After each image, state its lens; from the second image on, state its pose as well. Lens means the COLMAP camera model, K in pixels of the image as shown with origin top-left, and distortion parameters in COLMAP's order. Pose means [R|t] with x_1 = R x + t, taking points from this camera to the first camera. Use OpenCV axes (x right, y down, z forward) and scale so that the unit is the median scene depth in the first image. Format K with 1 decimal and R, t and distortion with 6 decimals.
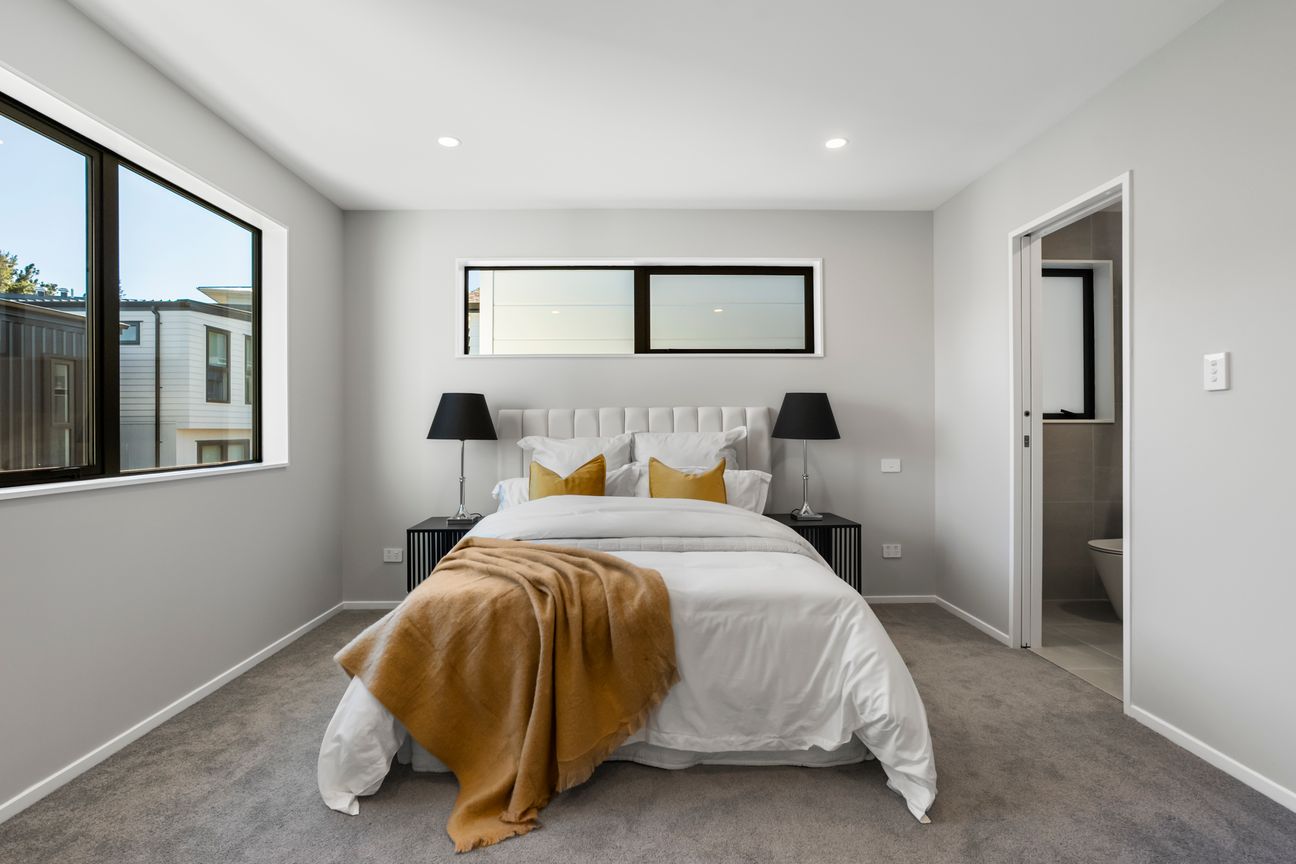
lens RADIAL K [[621.1, 0, 648.0], [0, 621.1, 432.0], [0, 0, 1]] dist [-0.049384, 0.030141]
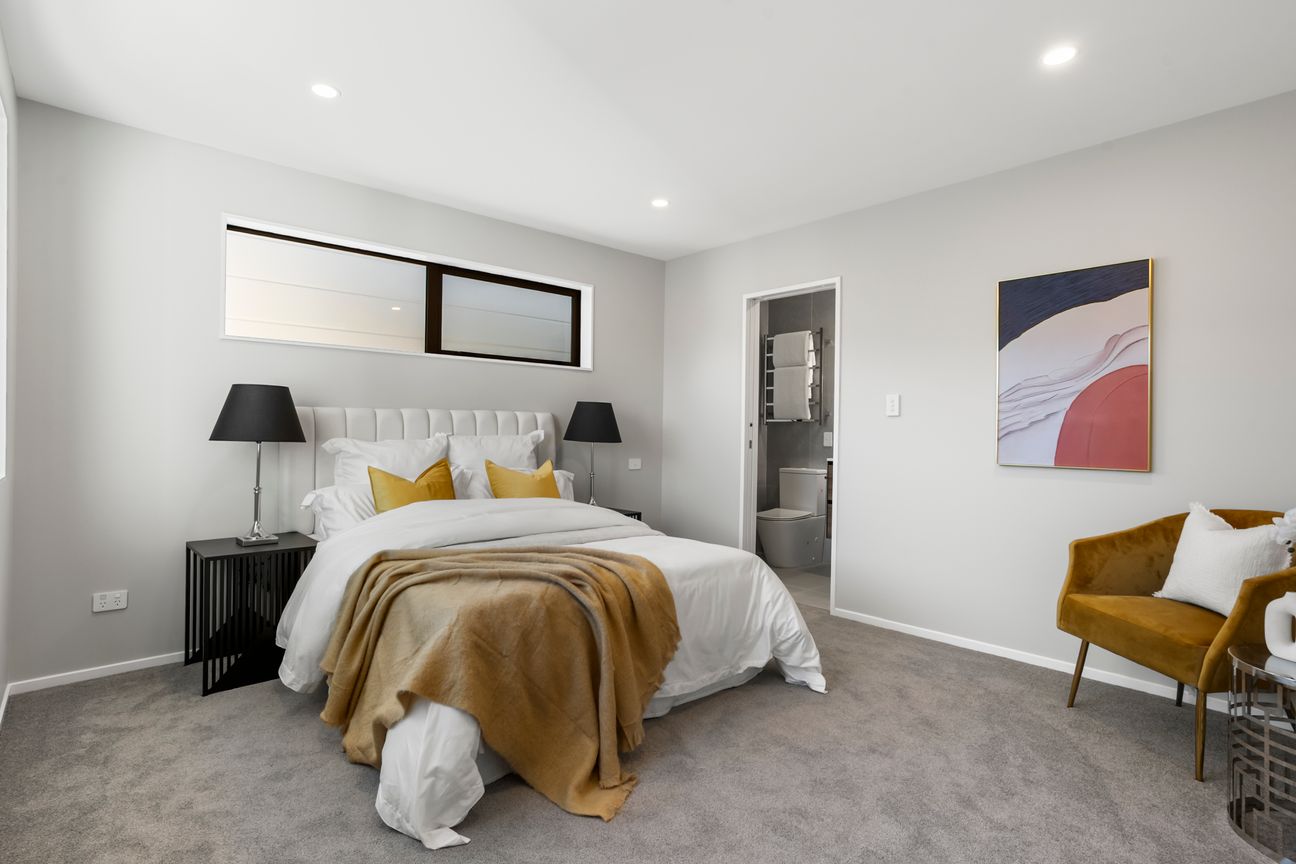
lens RADIAL K [[621.1, 0, 648.0], [0, 621.1, 432.0], [0, 0, 1]] dist [-0.049384, 0.030141]
pose [[0.766554, 0.012805, 0.642053, -0.648867], [-0.011893, 0.999913, -0.005744, -0.003150], [-0.642070, -0.003233, 0.766639, 0.073442]]
